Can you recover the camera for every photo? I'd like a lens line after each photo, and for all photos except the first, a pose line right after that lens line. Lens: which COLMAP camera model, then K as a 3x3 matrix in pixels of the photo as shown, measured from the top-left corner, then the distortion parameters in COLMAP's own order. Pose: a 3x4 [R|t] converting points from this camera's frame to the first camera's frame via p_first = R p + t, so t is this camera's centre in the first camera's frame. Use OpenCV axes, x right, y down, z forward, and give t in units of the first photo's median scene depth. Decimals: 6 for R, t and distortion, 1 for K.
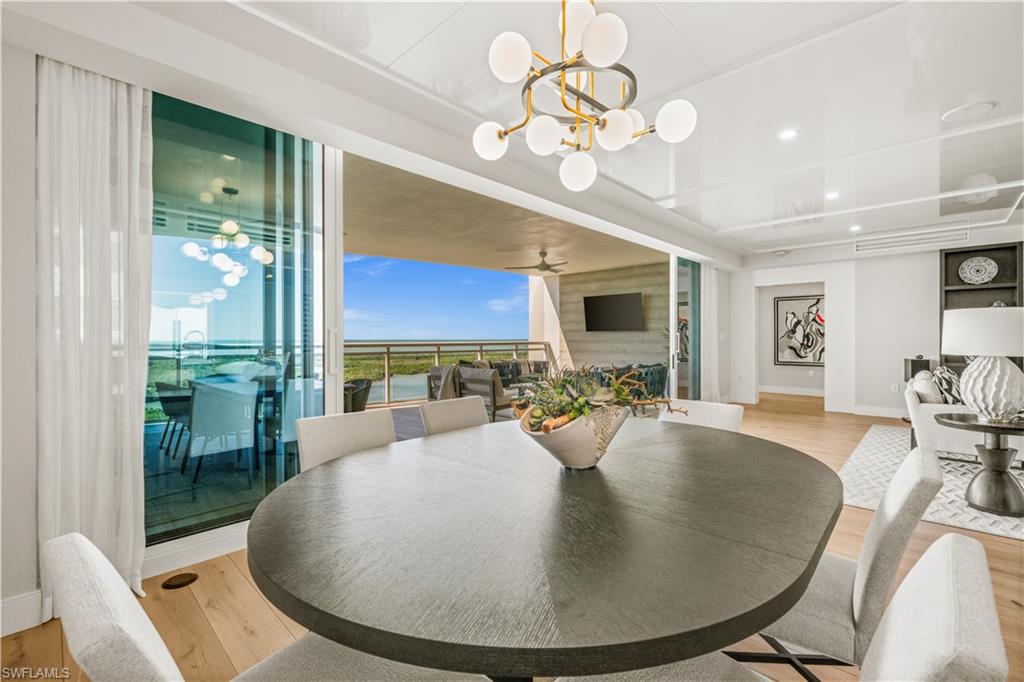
lens RADIAL K [[435.2, 0, 513.4], [0, 435.2, 338.4], [0, 0, 1]] dist [-0.001699, -0.000971]
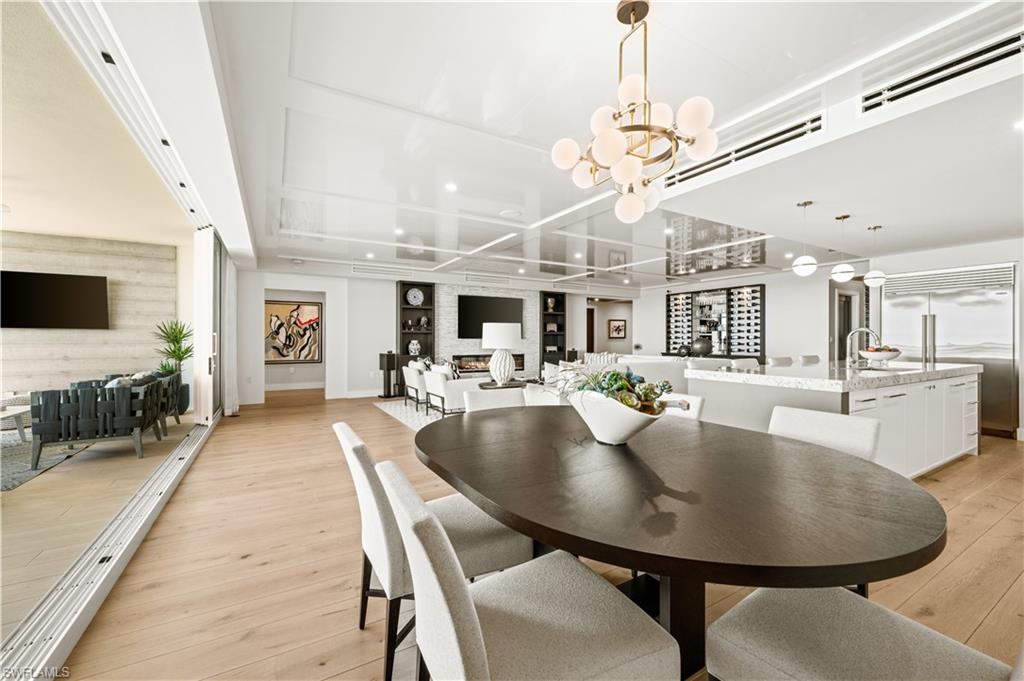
lens RADIAL K [[409.7, 0, 511.6], [0, 409.7, 337.8], [0, 0, 1]] dist [-0.002123, -0.000024]
pose [[0.275942, 0.001570, 0.961173, -0.180700], [-0.003409, 0.999994, -0.000654, -0.004142], [-0.961168, -0.003096, 0.275945, 0.156863]]
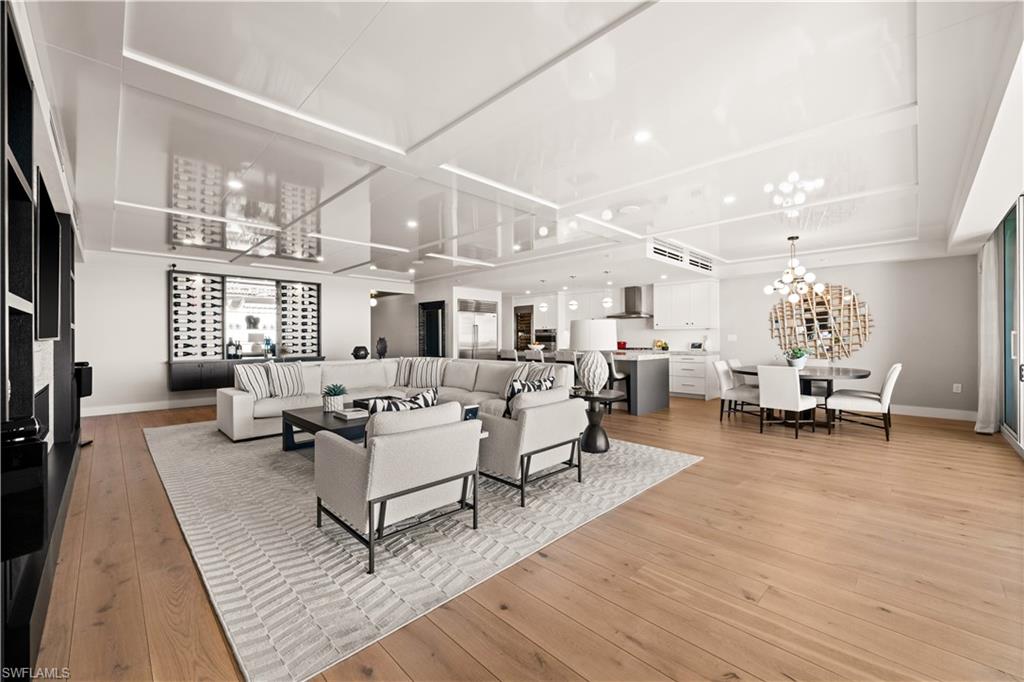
lens RADIAL K [[412.0, 0, 508.8], [0, 412.0, 340.2], [0, 0, 1]] dist [0.001684, 0.000837]
pose [[-0.999854, 0.001358, 0.017012, 0.464985], [0.001377, 0.999998, 0.001123, -0.001860], [-0.017010, 0.001147, -0.999855, 0.820376]]
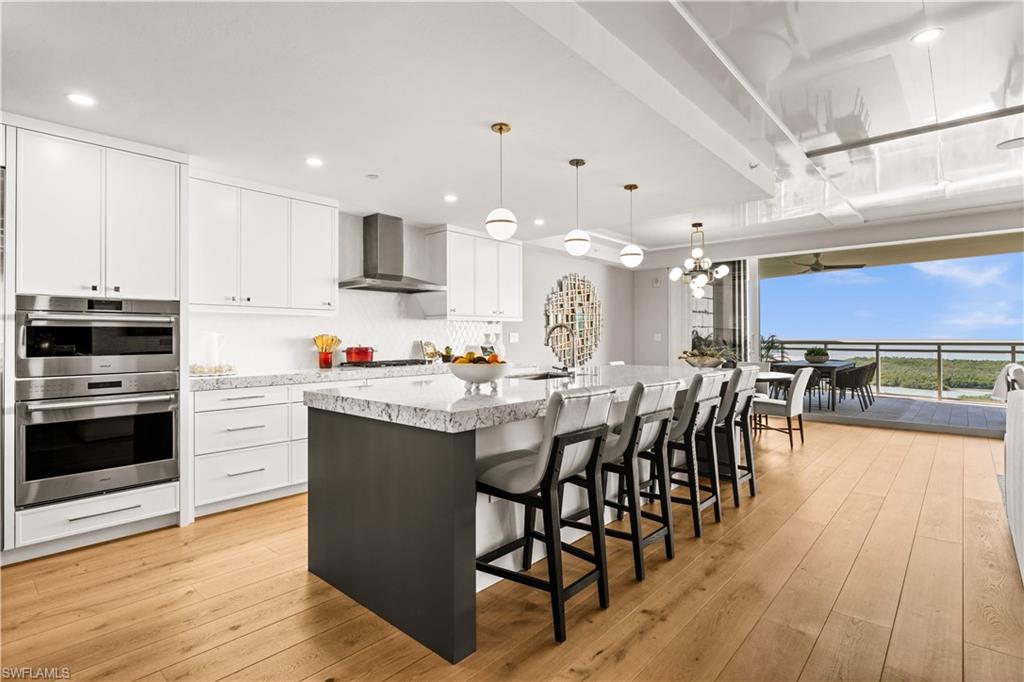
lens RADIAL K [[492.9, 0, 500.8], [0, 492.9, 335.9], [0, 0, 1]] dist [-0.007414, -0.000607]
pose [[0.019221, -0.005629, -0.999799, 0.711264], [0.007158, 0.999959, -0.005492, -0.003832], [0.999790, -0.007051, 0.019260, -0.132164]]
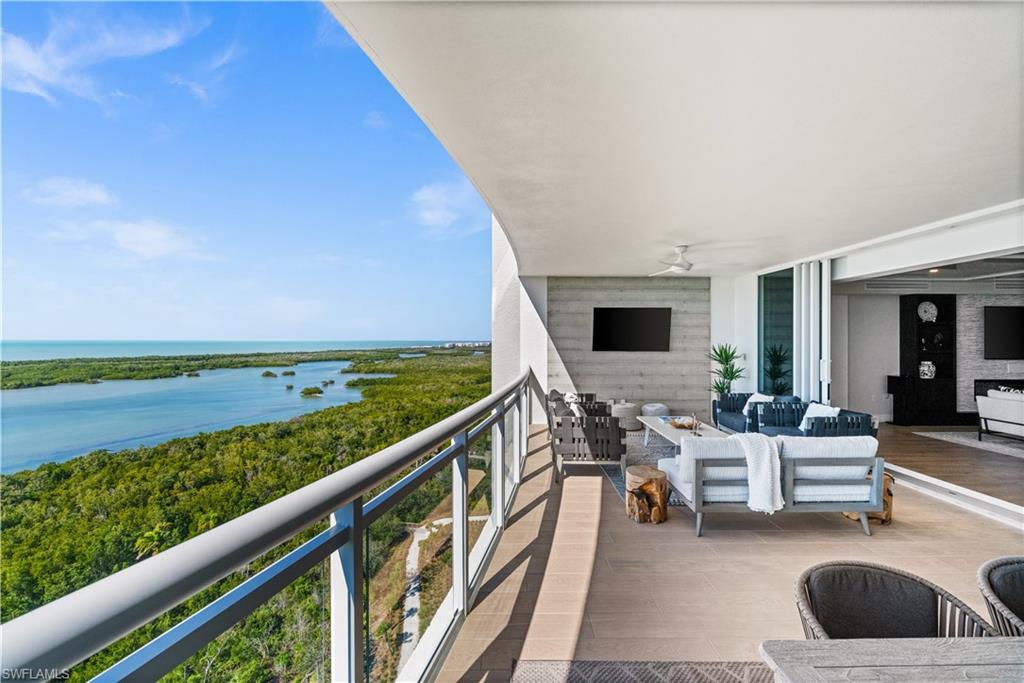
lens RADIAL K [[412.0, 0, 513.7], [0, 412.0, 346.4], [0, 0, 1]] dist [0.001684, 0.000837]
pose [[0.718962, 0.004176, 0.695037, -0.520081], [-0.003701, 0.999991, -0.002180, -0.023697], [-0.695040, -0.001005, 0.718971, 0.626125]]
